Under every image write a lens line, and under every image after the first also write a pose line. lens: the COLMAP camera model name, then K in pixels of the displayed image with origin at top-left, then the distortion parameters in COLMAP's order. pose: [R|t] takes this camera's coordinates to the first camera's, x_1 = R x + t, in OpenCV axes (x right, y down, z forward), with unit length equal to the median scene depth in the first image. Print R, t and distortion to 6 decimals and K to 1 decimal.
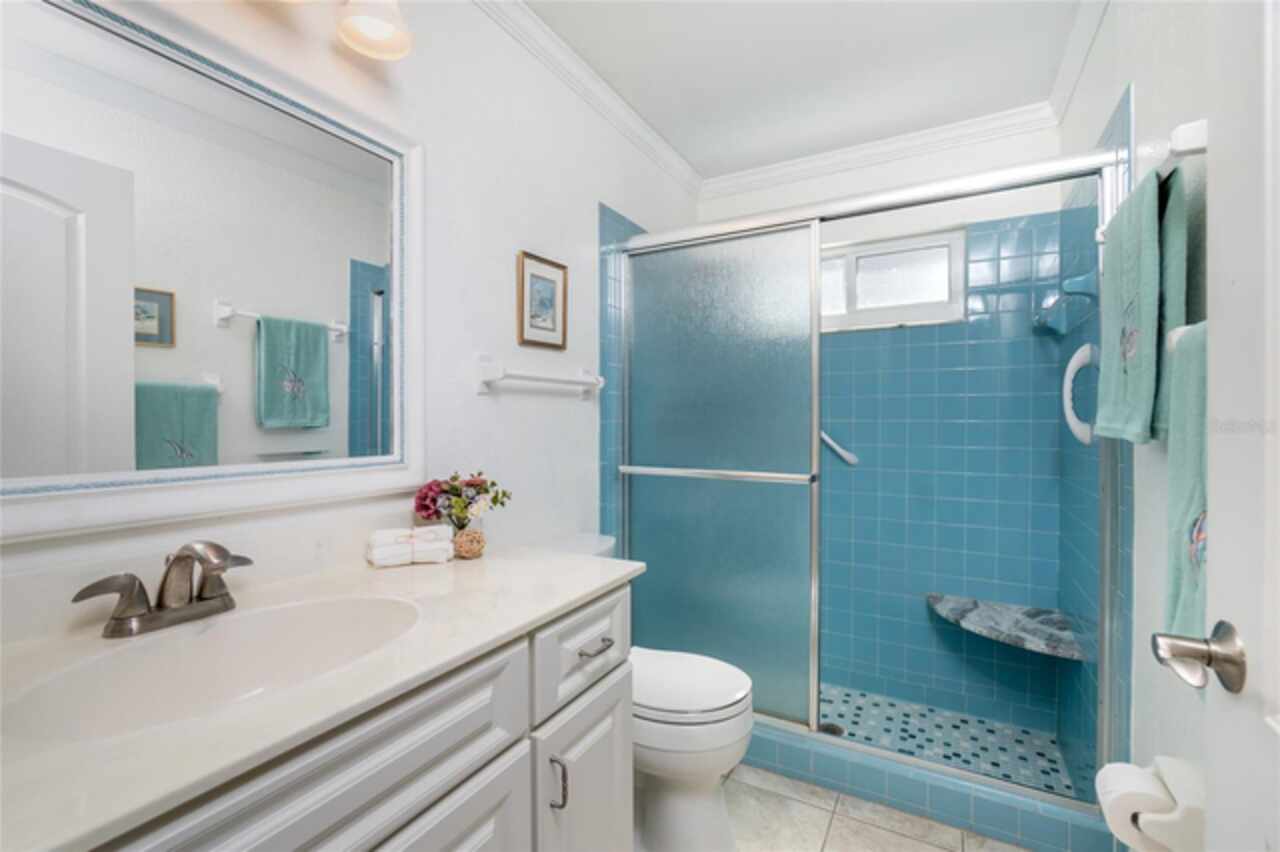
lens RADIAL K [[557.6, 0, 648.4], [0, 557.6, 415.2], [0, 0, 1]] dist [-0.005312, 0.004292]
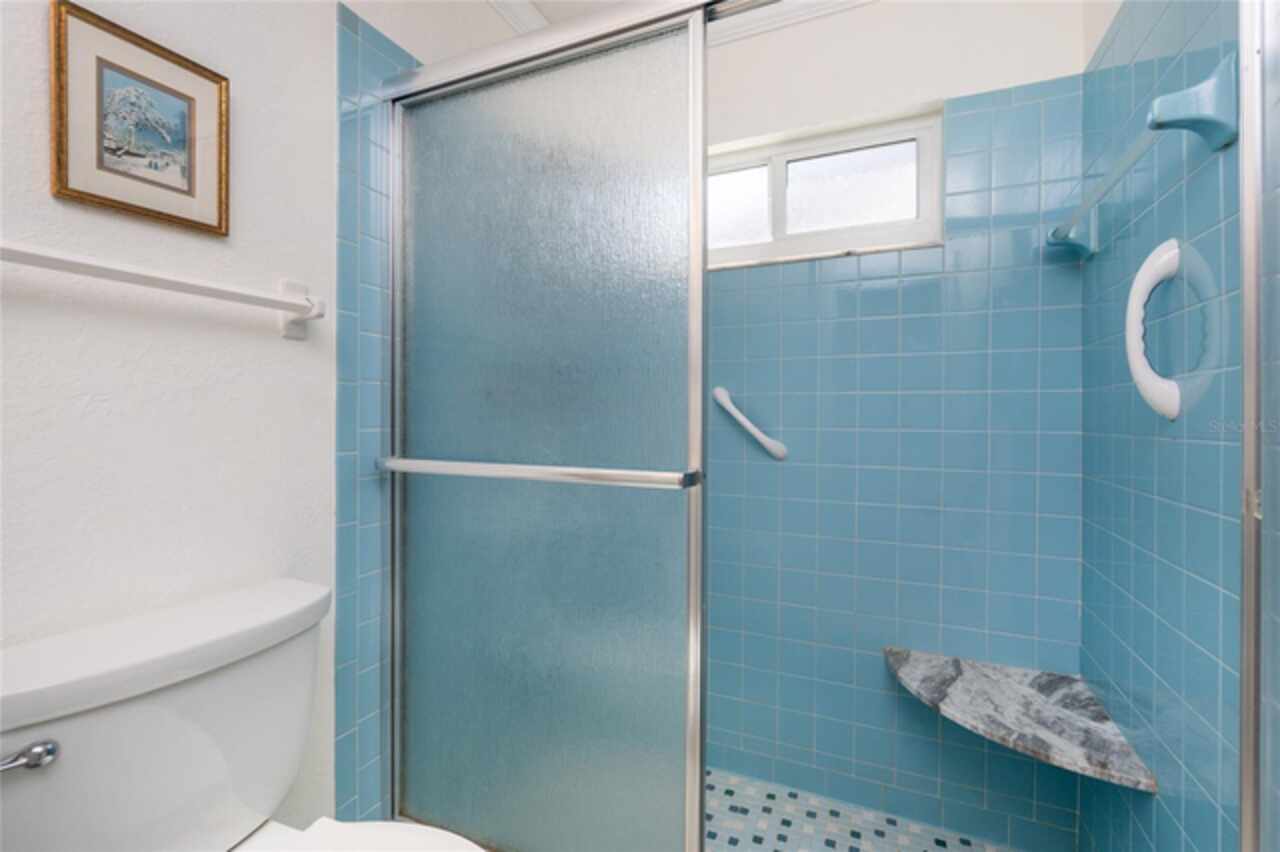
lens RADIAL K [[557.6, 0, 630.5], [0, 557.6, 413.1], [0, 0, 1]] dist [-0.005312, 0.004292]
pose [[0.998687, 0.002613, 0.051165, 0.180436], [-0.002544, 0.999996, -0.001407, 0.042936], [-0.051168, 0.001275, 0.998689, 0.394131]]
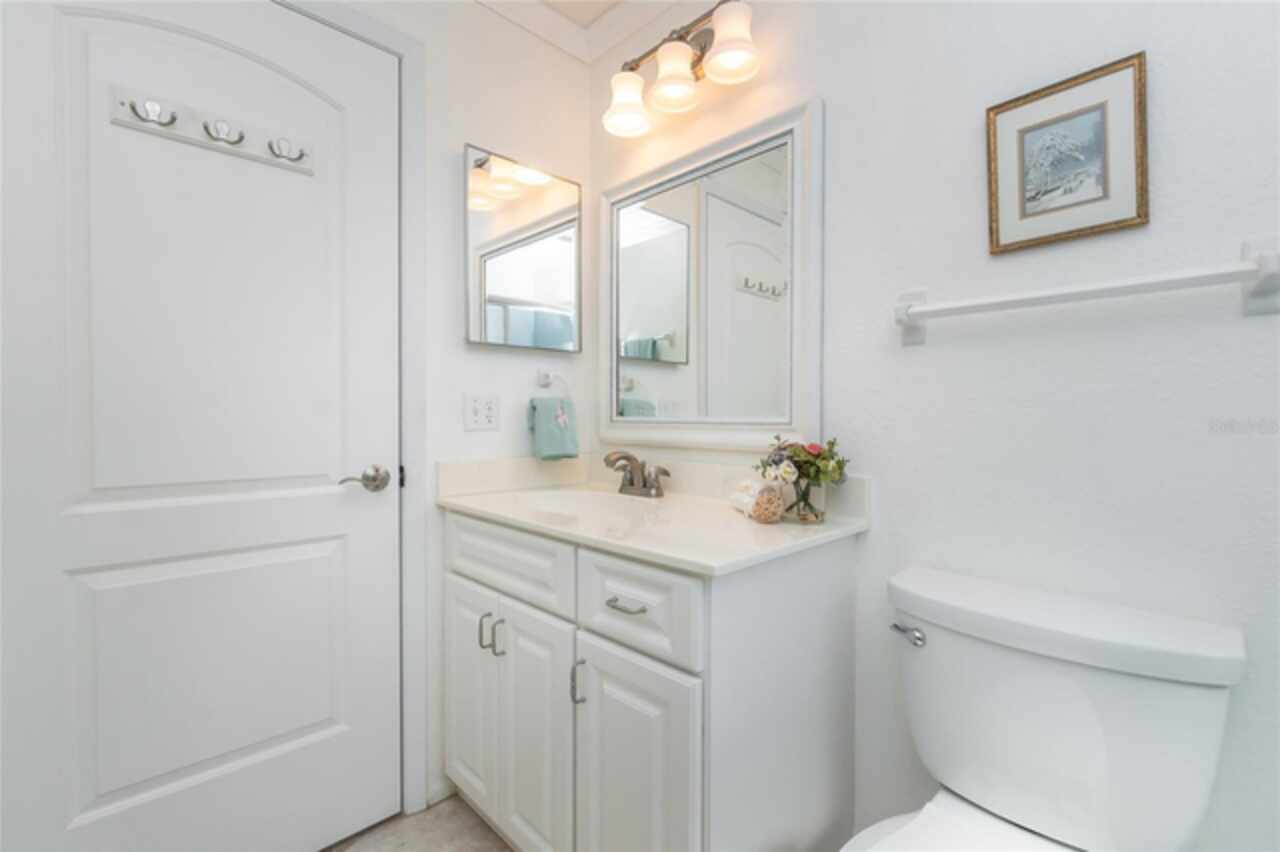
lens RADIAL K [[557.6, 0, 636.3], [0, 557.6, 423.7], [0, 0, 1]] dist [-0.005312, 0.004292]
pose [[-0.295296, 0.000468, -0.955406, 0.387749], [-0.006791, 0.999974, 0.002588, 0.051120], [0.955382, 0.007253, -0.295285, 0.625270]]
